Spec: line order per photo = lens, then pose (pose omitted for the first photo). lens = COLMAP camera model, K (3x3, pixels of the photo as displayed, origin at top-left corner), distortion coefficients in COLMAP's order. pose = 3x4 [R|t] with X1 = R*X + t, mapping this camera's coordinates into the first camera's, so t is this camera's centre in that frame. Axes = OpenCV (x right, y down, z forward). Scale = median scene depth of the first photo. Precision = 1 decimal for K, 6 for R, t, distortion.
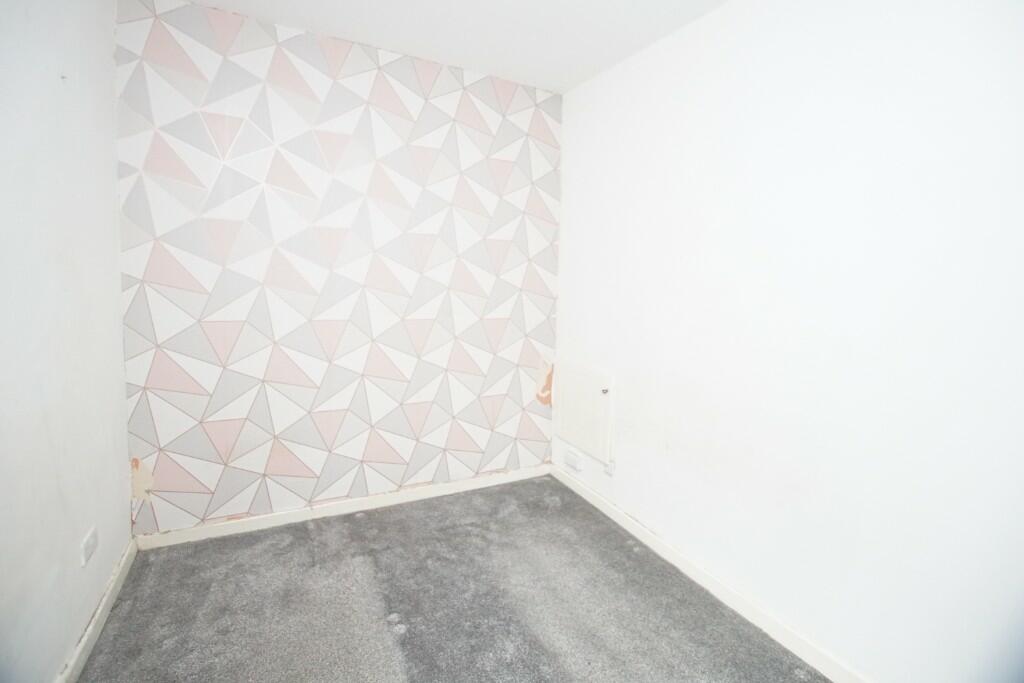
lens RADIAL K [[453.3, 0, 513.3], [0, 453.3, 308.4], [0, 0, 1]] dist [-0.027581, 0.000035]
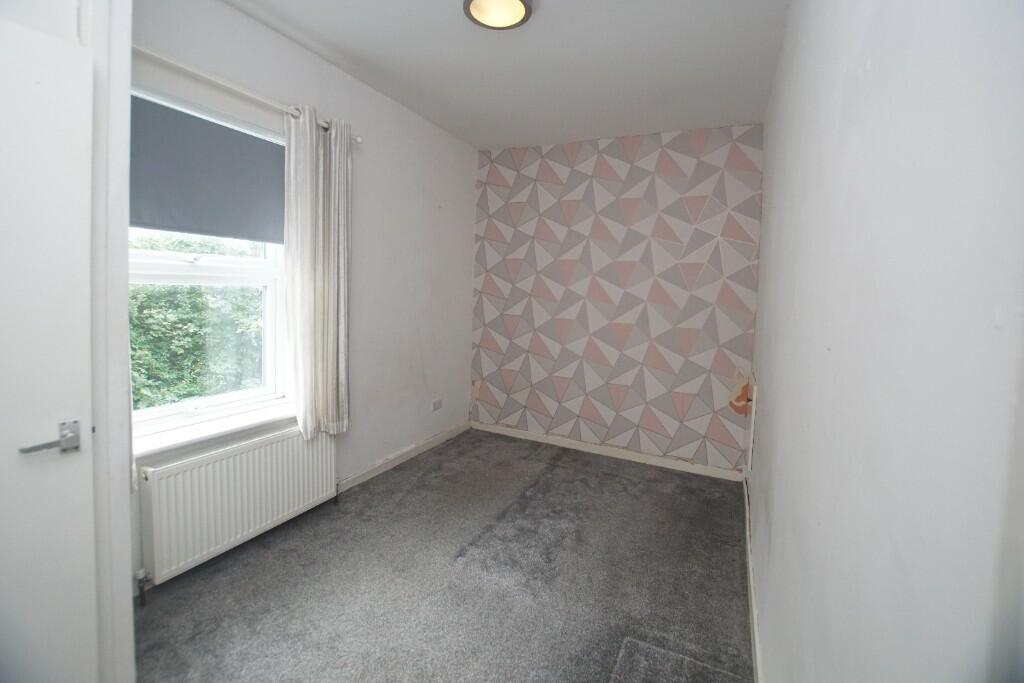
lens RADIAL K [[453.3, 0, 513.3], [0, 453.3, 308.4], [0, 0, 1]] dist [-0.027581, 0.000035]
pose [[0.596471, 0.026633, -0.802193, 0.693655], [-0.076735, 0.996763, -0.023964, 0.038262], [0.798958, 0.075850, 0.596584, -0.080200]]
